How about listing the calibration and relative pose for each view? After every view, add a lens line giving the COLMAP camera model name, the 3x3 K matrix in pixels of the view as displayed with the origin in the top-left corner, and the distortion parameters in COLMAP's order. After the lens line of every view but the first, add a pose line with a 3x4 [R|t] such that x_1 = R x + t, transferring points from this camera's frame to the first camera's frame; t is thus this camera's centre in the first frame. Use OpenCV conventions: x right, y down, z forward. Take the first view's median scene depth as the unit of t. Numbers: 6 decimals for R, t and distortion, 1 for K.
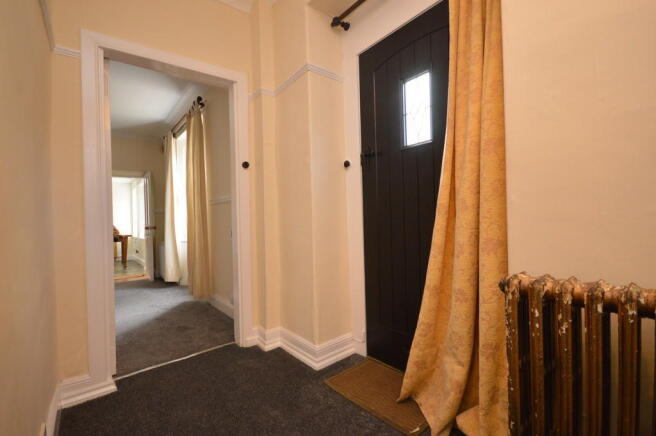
lens RADIAL K [[294.3, 0, 327.7], [0, 294.3, 220.4], [0, 0, 1]] dist [-0.002180, -0.000644]
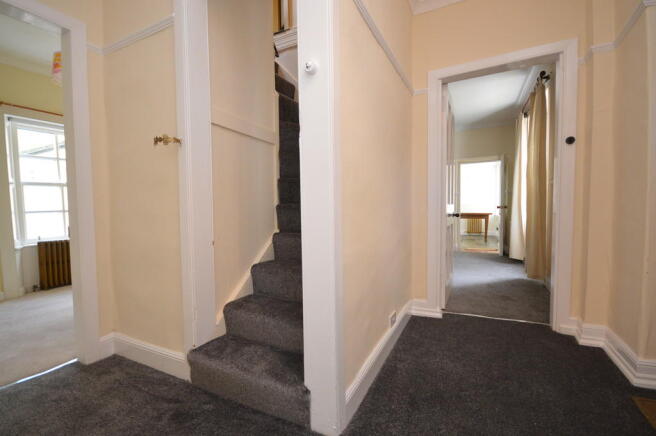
lens RADIAL K [[294.3, 0, 327.0], [0, 294.3, 218.2], [0, 0, 1]] dist [-0.002180, -0.000644]
pose [[0.416628, 0.058461, -0.907195, 0.251205], [-0.000836, 0.997954, 0.063925, -0.004259], [0.909077, -0.025875, 0.415825, -0.078380]]
